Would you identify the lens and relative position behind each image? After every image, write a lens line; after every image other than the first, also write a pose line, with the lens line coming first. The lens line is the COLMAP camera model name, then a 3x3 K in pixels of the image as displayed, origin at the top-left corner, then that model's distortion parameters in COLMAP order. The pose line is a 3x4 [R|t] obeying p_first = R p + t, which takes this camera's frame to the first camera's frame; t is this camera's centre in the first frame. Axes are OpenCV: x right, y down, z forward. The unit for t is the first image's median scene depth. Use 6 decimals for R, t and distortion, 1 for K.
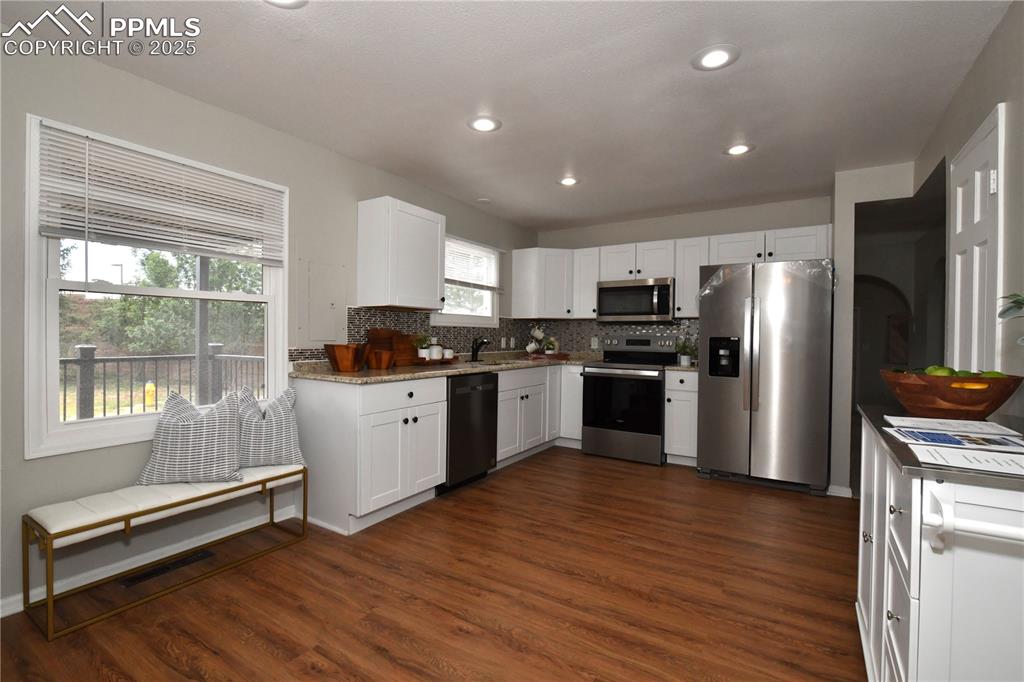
lens RADIAL K [[462.4, 0, 505.2], [0, 462.4, 339.0], [0, 0, 1]] dist [-0.011699, -0.001153]
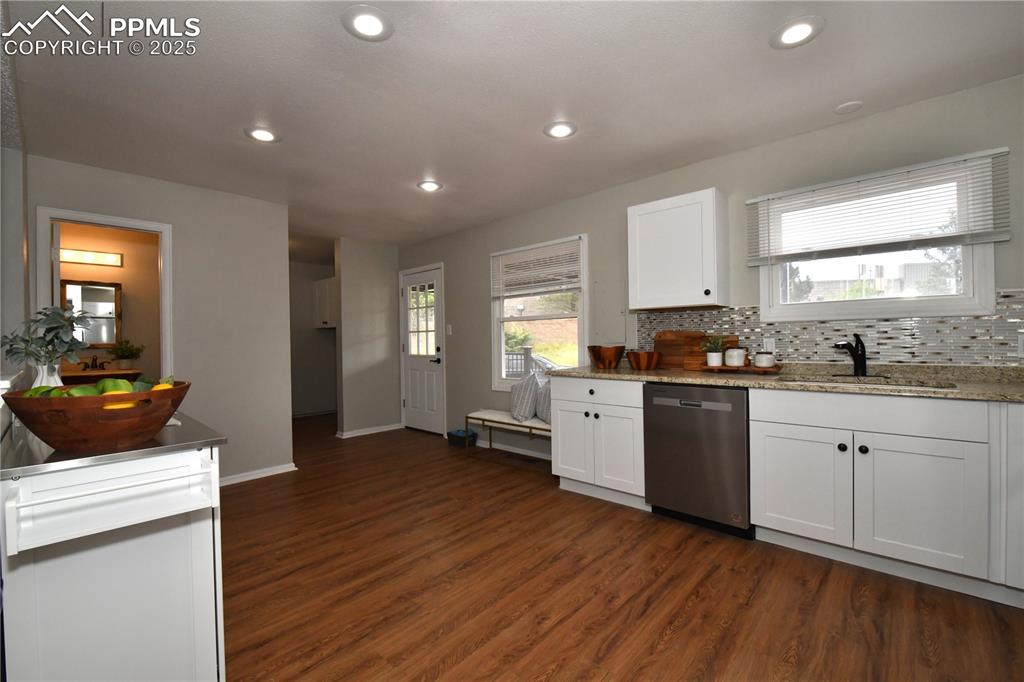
lens RADIAL K [[430.5, 0, 502.4], [0, 430.5, 341.2], [0, 0, 1]] dist [-0.014774, -0.000755]
pose [[-0.182836, -0.005505, -0.983128, 0.654588], [0.006579, 0.999955, -0.006822, 0.003759], [0.983121, -0.007716, -0.182791, 0.756570]]
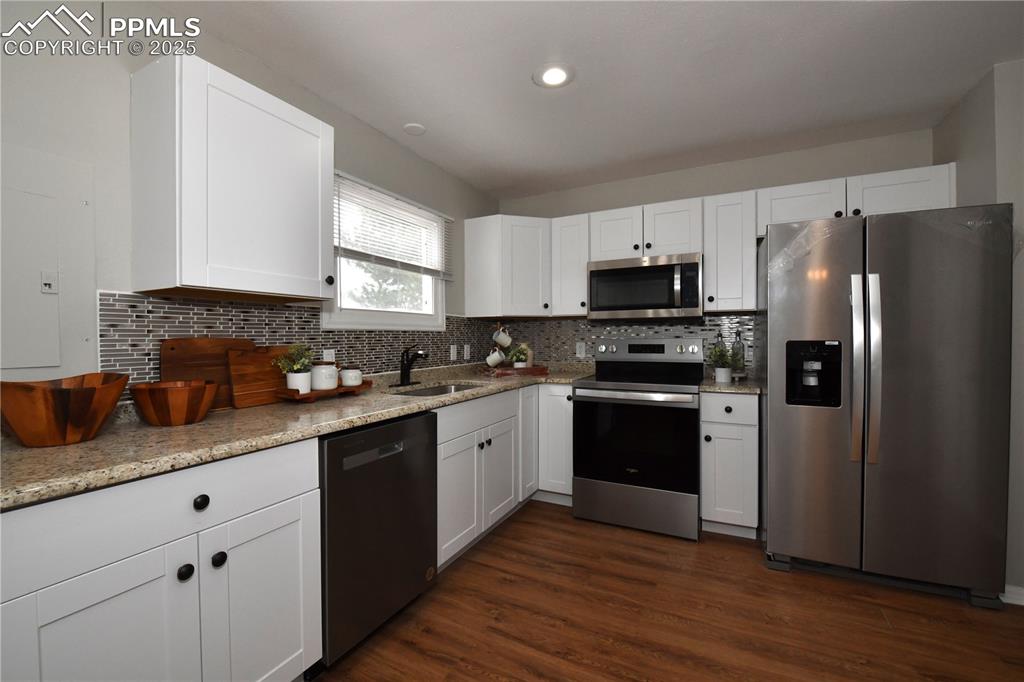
lens RADIAL K [[430.5, 0, 506.3], [0, 430.5, 341.7], [0, 0, 1]] dist [-0.014774, -0.000755]
pose [[0.995698, -0.018464, 0.090800, 0.022218], [0.018297, 0.999829, 0.002670, -0.011403], [-0.090833, -0.000997, 0.995866, 0.469938]]
